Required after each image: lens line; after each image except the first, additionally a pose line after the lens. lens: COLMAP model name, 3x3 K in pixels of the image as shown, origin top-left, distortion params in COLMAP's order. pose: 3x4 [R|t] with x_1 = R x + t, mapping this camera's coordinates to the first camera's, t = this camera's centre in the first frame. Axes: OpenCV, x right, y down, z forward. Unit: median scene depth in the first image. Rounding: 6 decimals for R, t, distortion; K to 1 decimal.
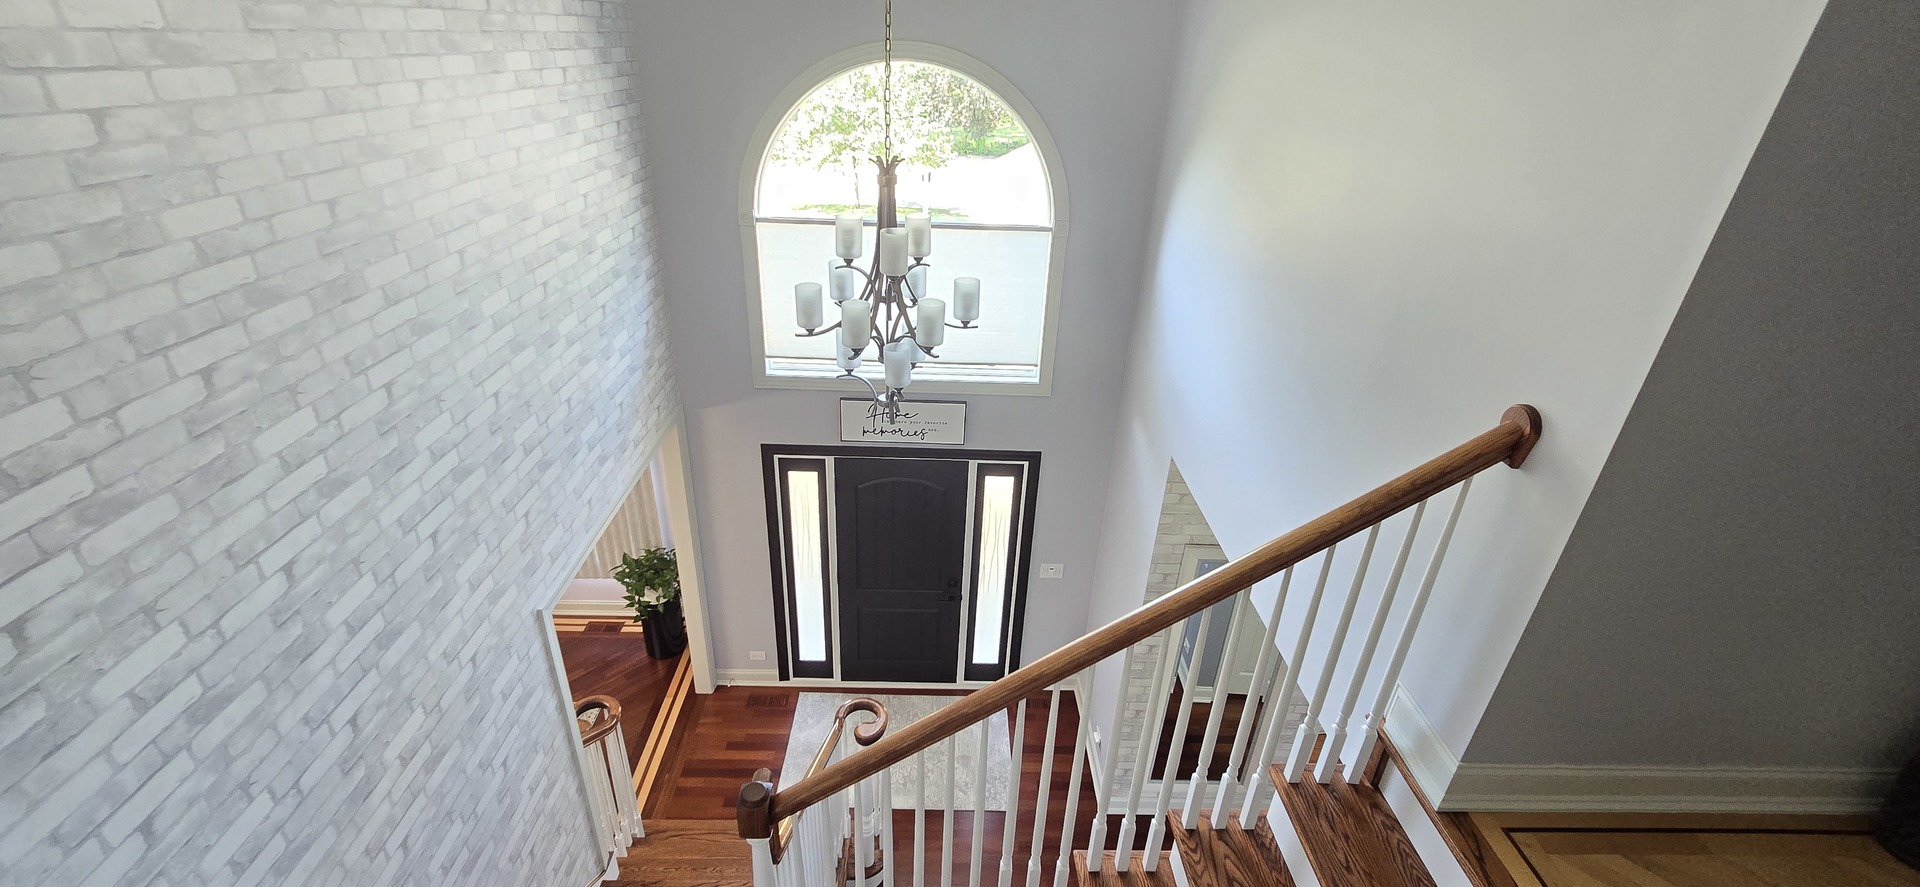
lens RADIAL K [[789.2, 0, 956.9], [0, 789.2, 444.4], [0, 0, 1]] dist [0.000222, 0.000767]
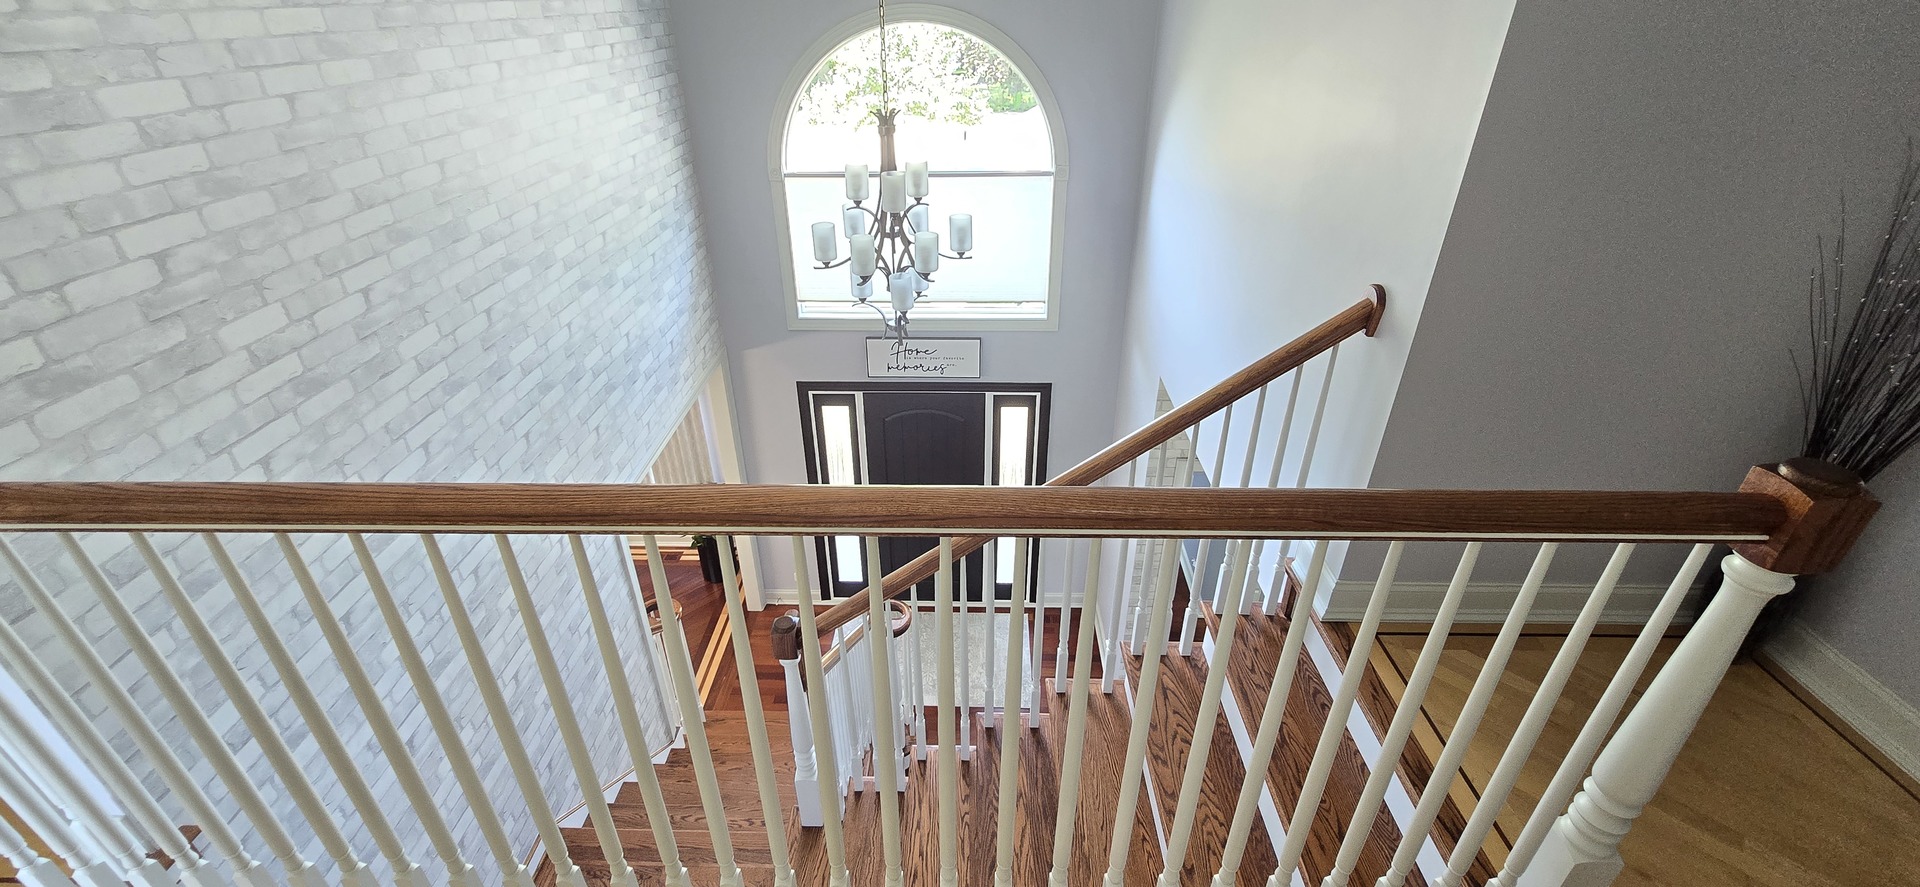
lens RADIAL K [[789.2, 0, 957.4], [0, 789.2, 443.8], [0, 0, 1]] dist [0.000222, 0.000767]
pose [[0.997964, -0.019306, -0.060794, 0.071129], [0.022000, 0.998791, 0.043957, 0.072343], [0.059872, -0.045205, 0.997182, -0.159570]]
